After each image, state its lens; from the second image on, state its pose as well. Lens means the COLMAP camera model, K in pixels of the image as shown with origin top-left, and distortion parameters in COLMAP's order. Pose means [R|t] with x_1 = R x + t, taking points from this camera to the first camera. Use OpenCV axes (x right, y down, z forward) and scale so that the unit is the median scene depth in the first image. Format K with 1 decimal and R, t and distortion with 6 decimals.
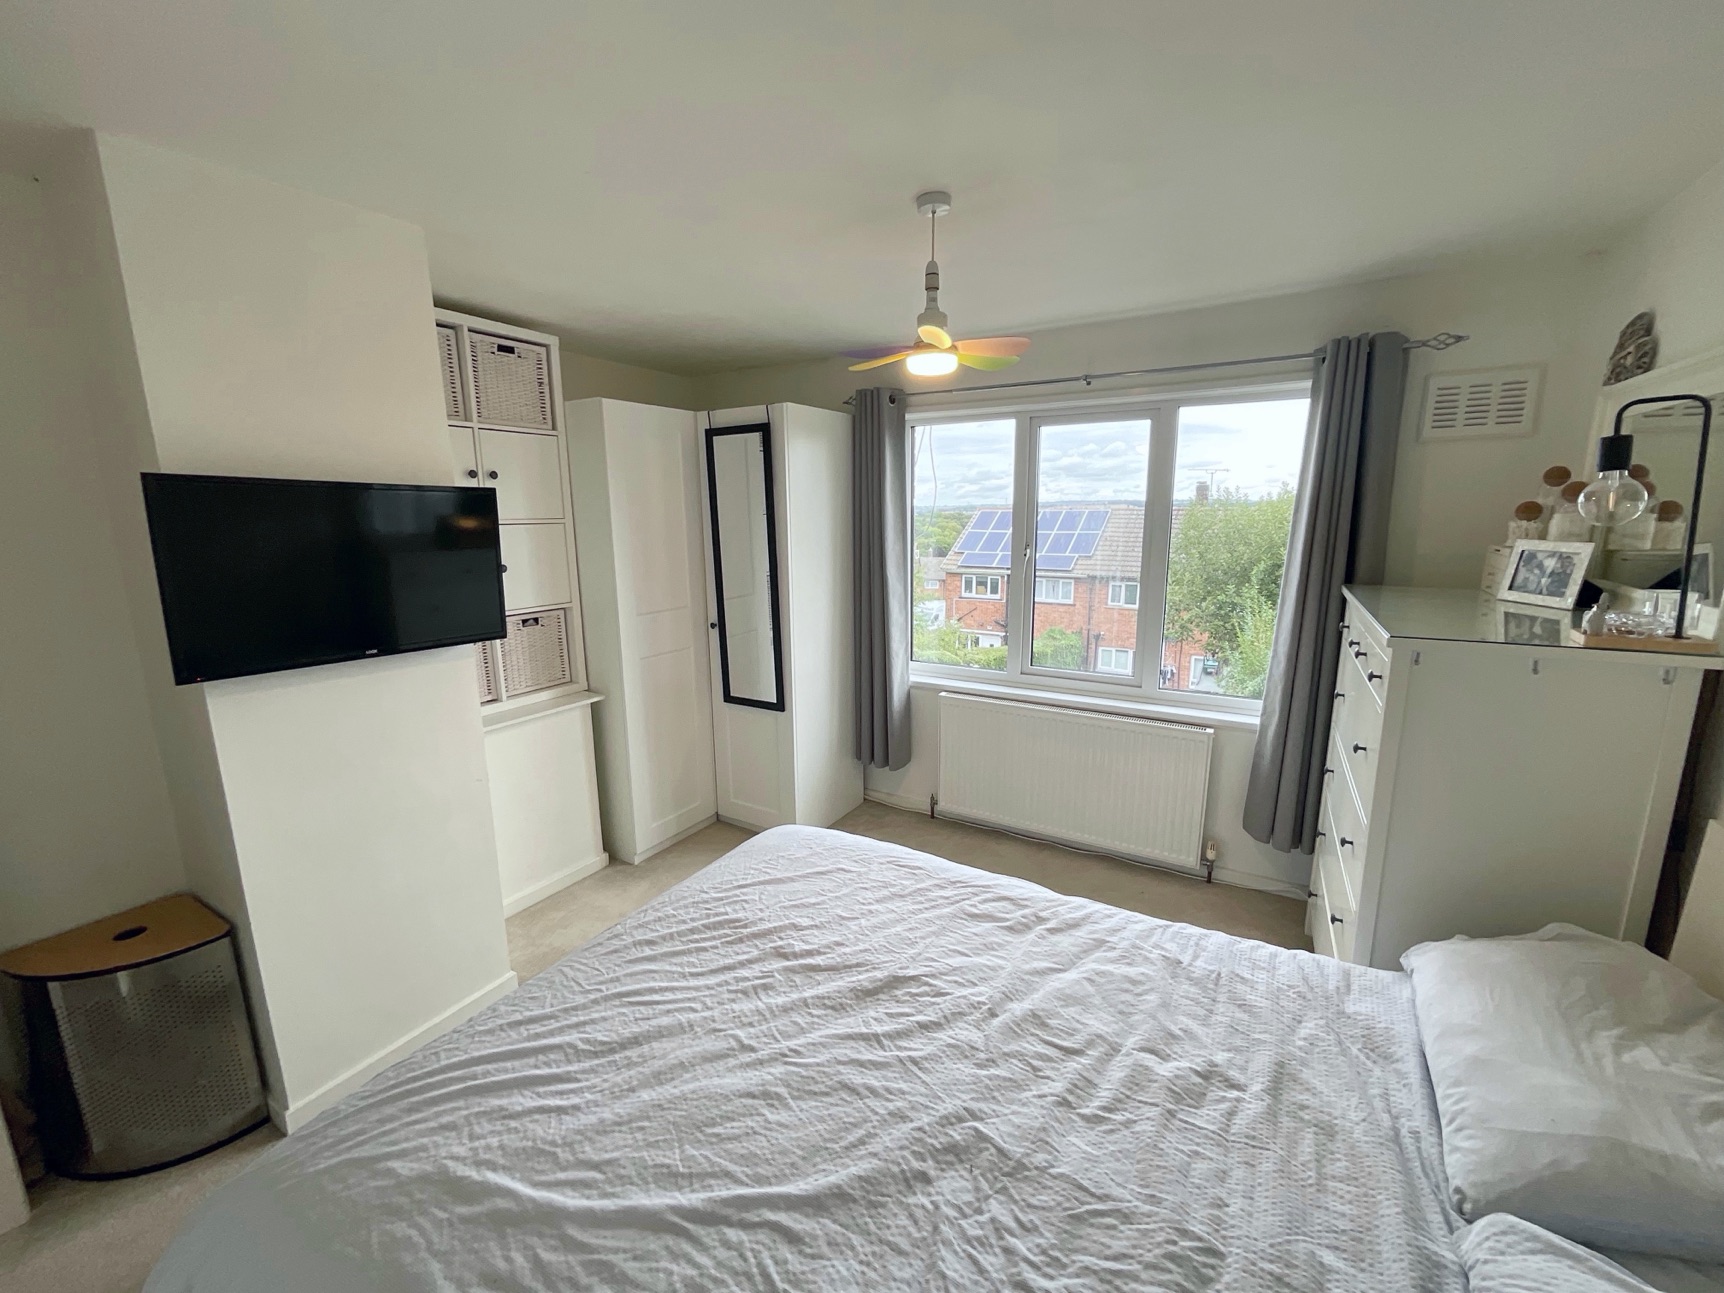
lens RADIAL K [[696.2, 0, 859.9], [0, 696.2, 645.6], [0, 0, 1]] dist [-0.001583, 0.000251]
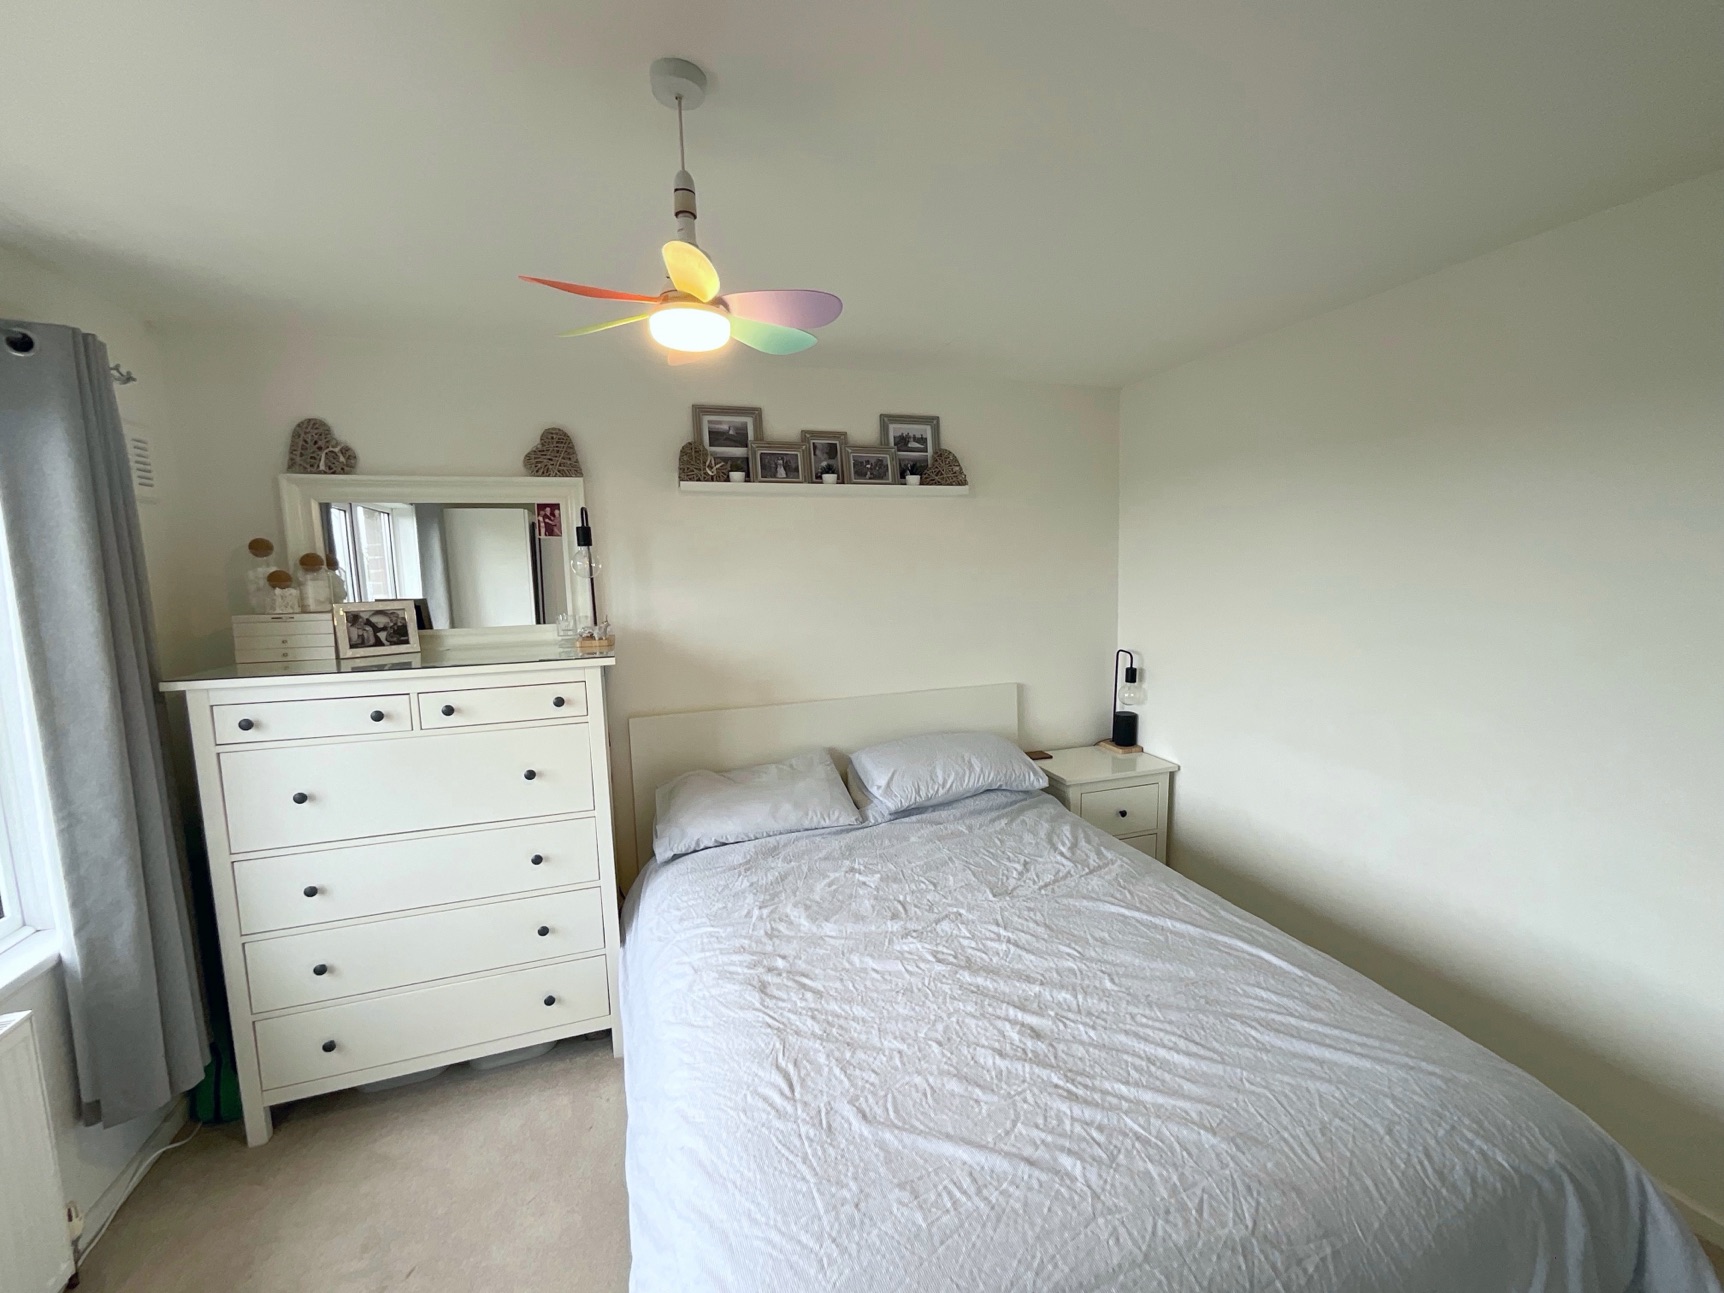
lens RADIAL K [[710.3, 0, 866.1], [0, 710.3, 645.8], [0, 0, 1]] dist [-0.001905, -0.000025]
pose [[-0.758457, -0.043811, 0.650249, -0.520604], [0.159632, 0.954857, 0.250531, -0.298187], [-0.631871, 0.293817, -0.717224, 1.646820]]
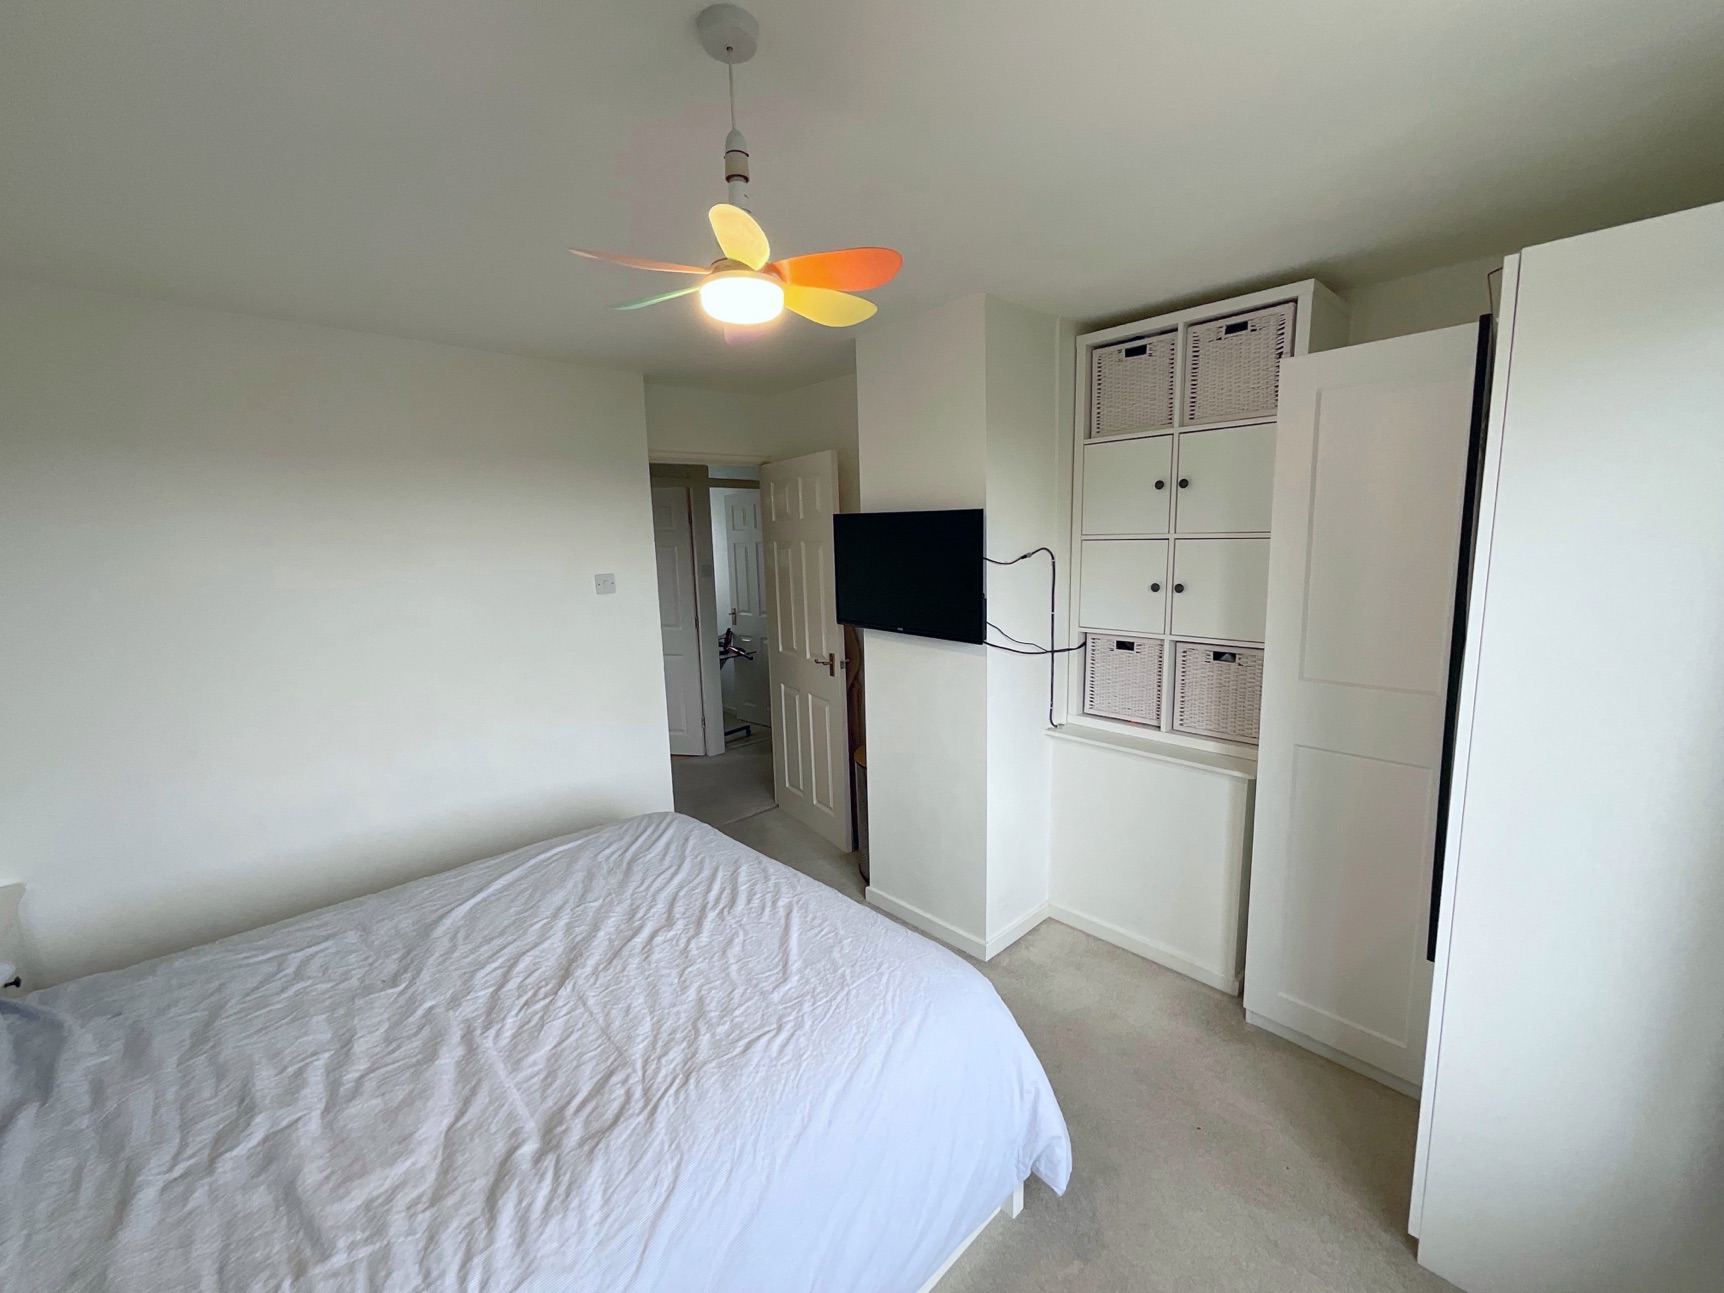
lens RADIAL K [[696.2, 0, 859.9], [0, 696.2, 645.6], [0, 0, 1]] dist [-0.001583, 0.000251]
pose [[-0.273766, 0.164433, -0.947636, 0.801873], [-0.155597, 0.964727, 0.212349, -0.291717], [0.949127, 0.205583, -0.238524, 1.479206]]
